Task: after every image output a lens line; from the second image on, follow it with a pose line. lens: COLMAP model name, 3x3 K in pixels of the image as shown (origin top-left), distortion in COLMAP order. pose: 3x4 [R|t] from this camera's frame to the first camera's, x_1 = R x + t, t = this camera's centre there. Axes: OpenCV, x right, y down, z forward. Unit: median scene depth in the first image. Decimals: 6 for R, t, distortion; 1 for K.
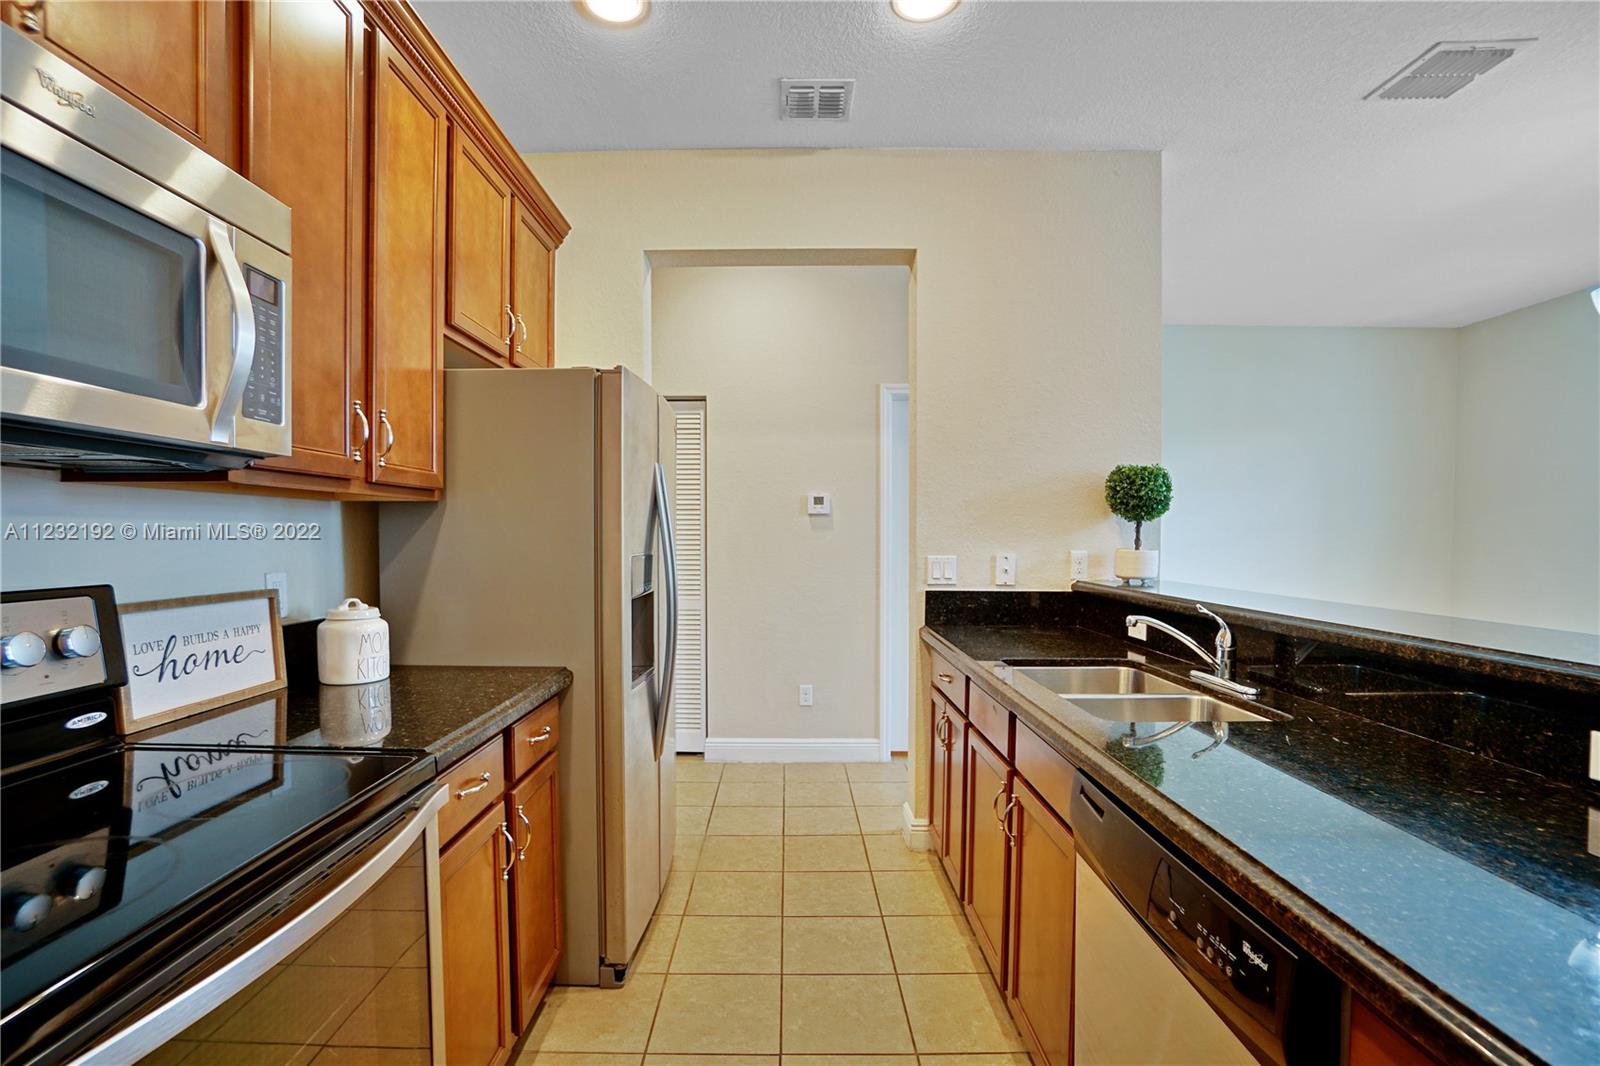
lens RADIAL K [[728.0, 0, 783.4], [0, 728.0, 551.5], [0, 0, 1]] dist [-0.050099, 0.000322]
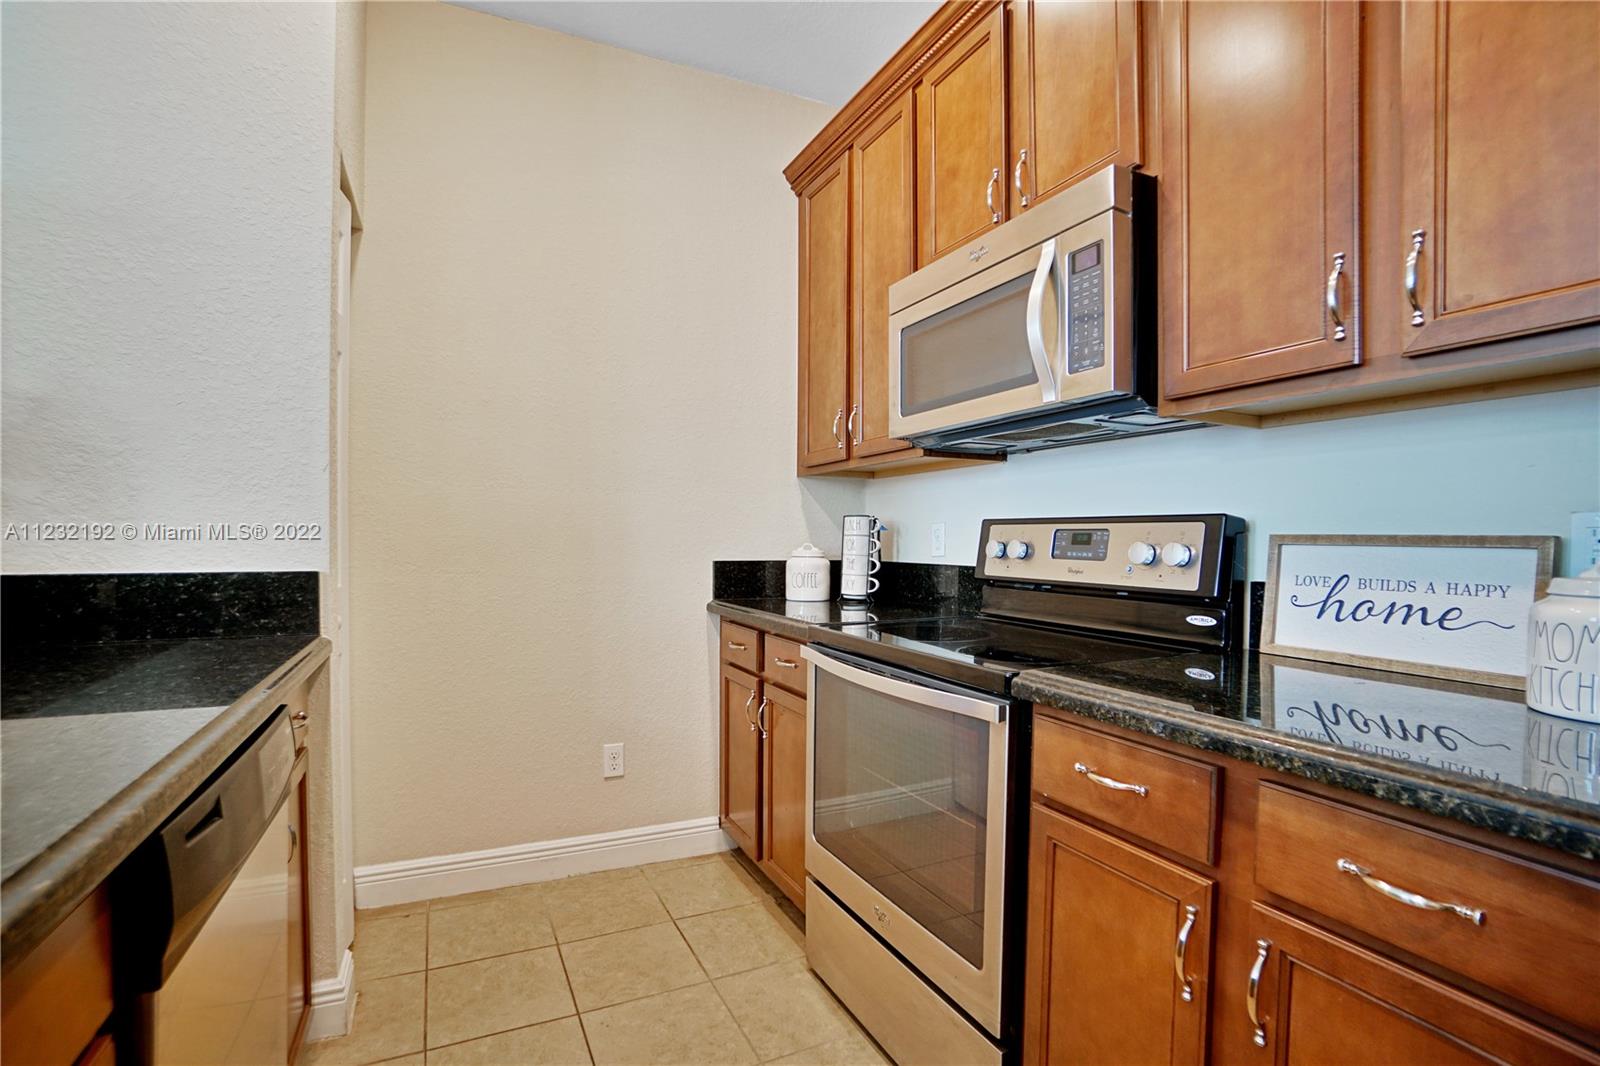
lens RADIAL K [[745.7, 0, 781.5], [0, 745.7, 551.7], [0, 0, 1]] dist [-0.039870, 0.001162]
pose [[-0.895322, 0.000026, -0.445420, 0.217583], [-0.020745, 0.998912, 0.041757, 0.060837], [0.444937, 0.046626, -0.894347, 1.447218]]
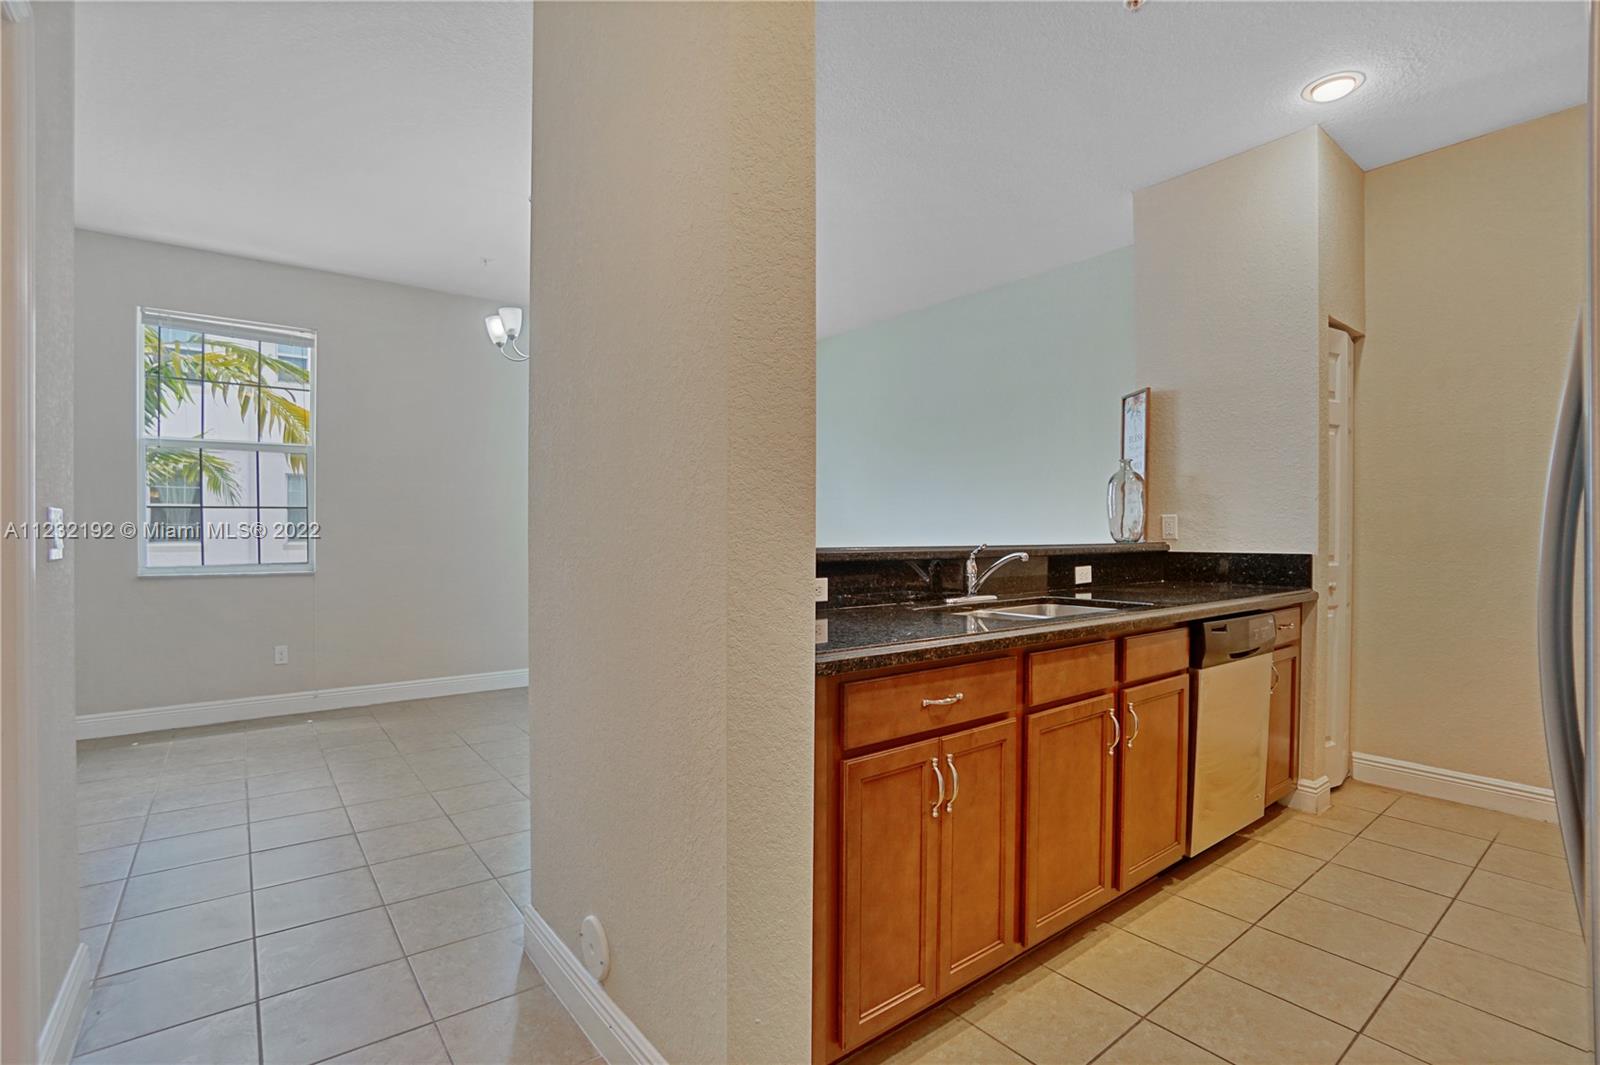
lens RADIAL K [[728.0, 0, 783.4], [0, 728.0, 551.0], [0, 0, 1]] dist [-0.050099, 0.000322]
pose [[-0.613525, -0.023071, 0.789338, -0.310673], [0.018086, 0.998900, 0.043254, 0.031306], [-0.789468, 0.040813, -0.612433, 2.543503]]
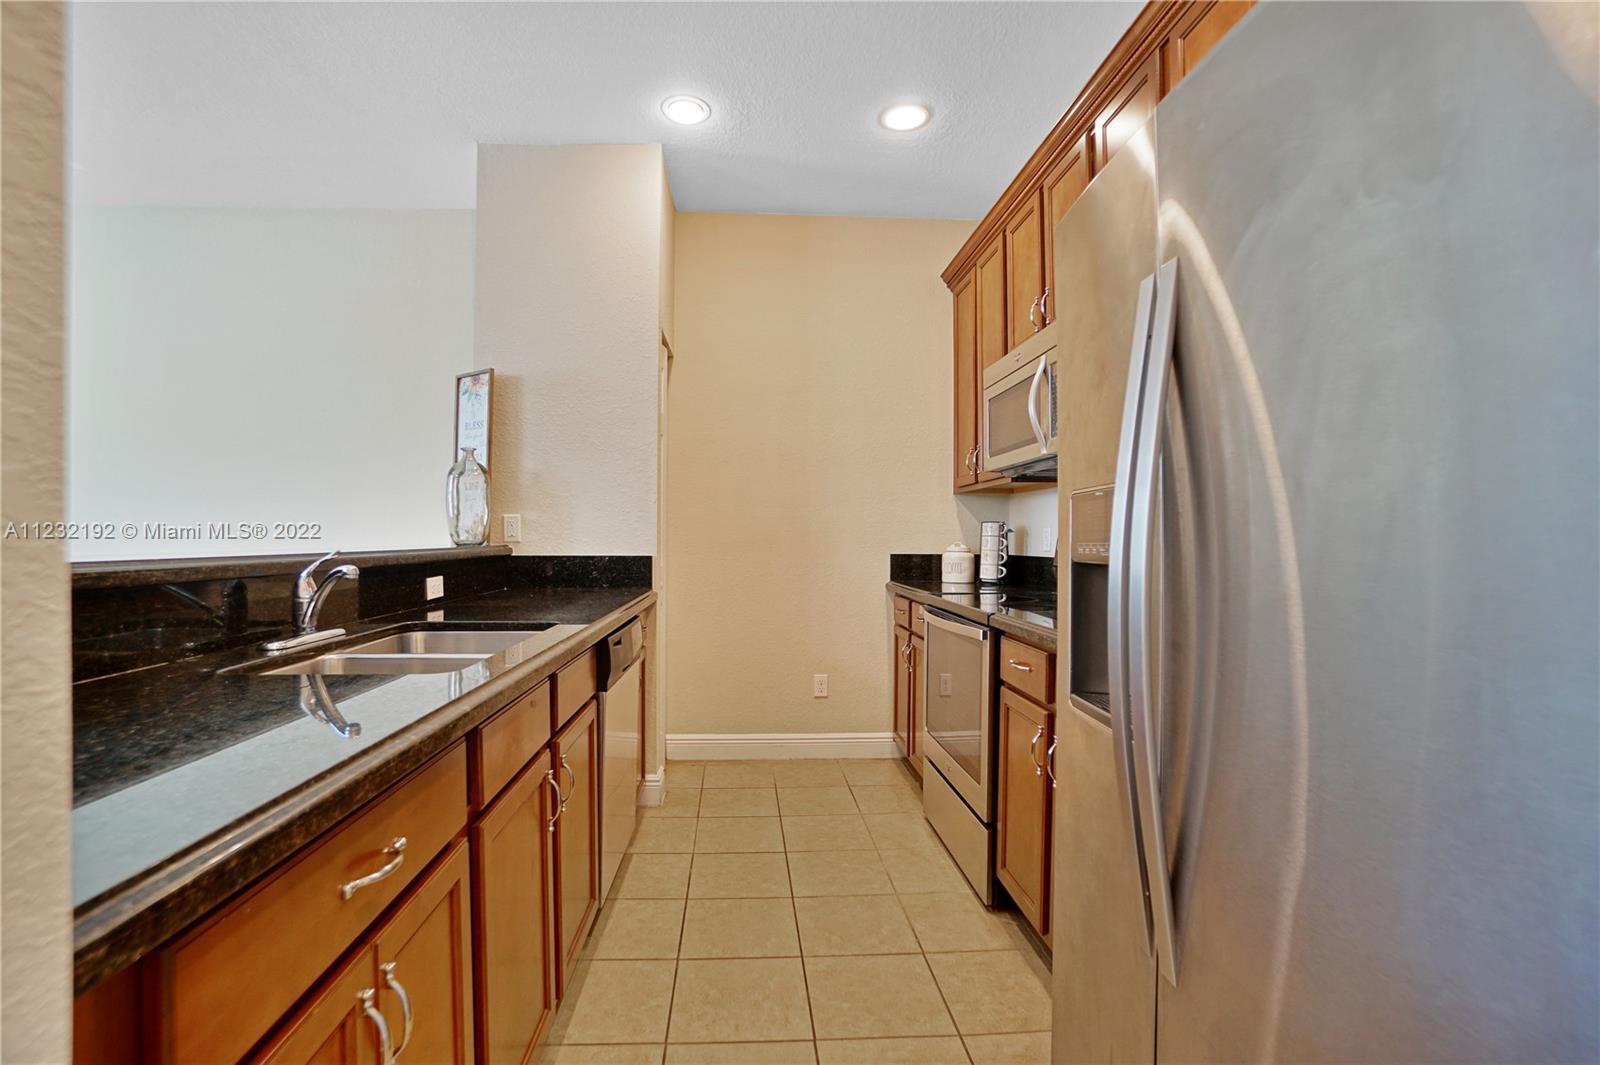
lens RADIAL K [[705.2, 0, 762.3], [0, 705.2, 540.2], [0, 0, 1]] dist [-0.059196, 0.000181]
pose [[-0.997959, -0.007765, -0.063376, 0.160251], [-0.009742, 0.999473, 0.030949, 0.041976], [0.063103, 0.031504, -0.997510, 2.205432]]
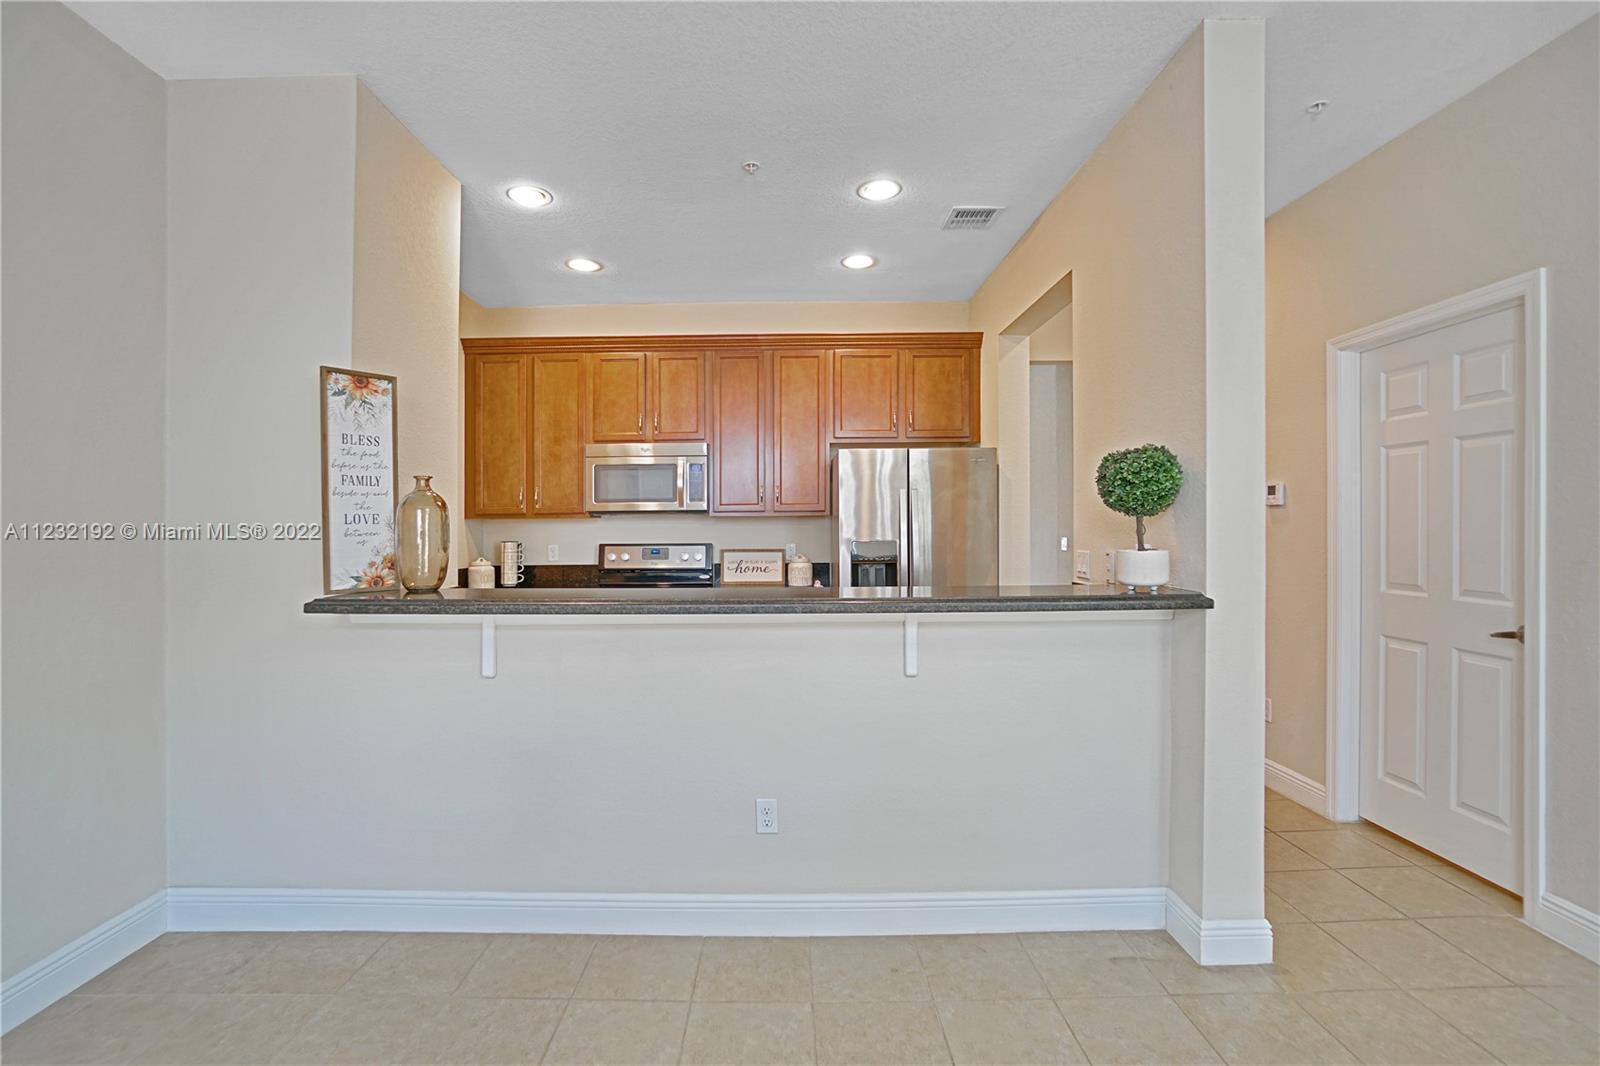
lens RADIAL K [[705.2, 0, 762.3], [0, 705.2, 540.7], [0, 0, 1]] dist [-0.059196, 0.000181]
pose [[-0.010475, 0.016931, -0.999802, 2.407643], [-0.018013, 0.999691, 0.017118, -0.032912], [0.999783, 0.018189, -0.010167, 1.070995]]
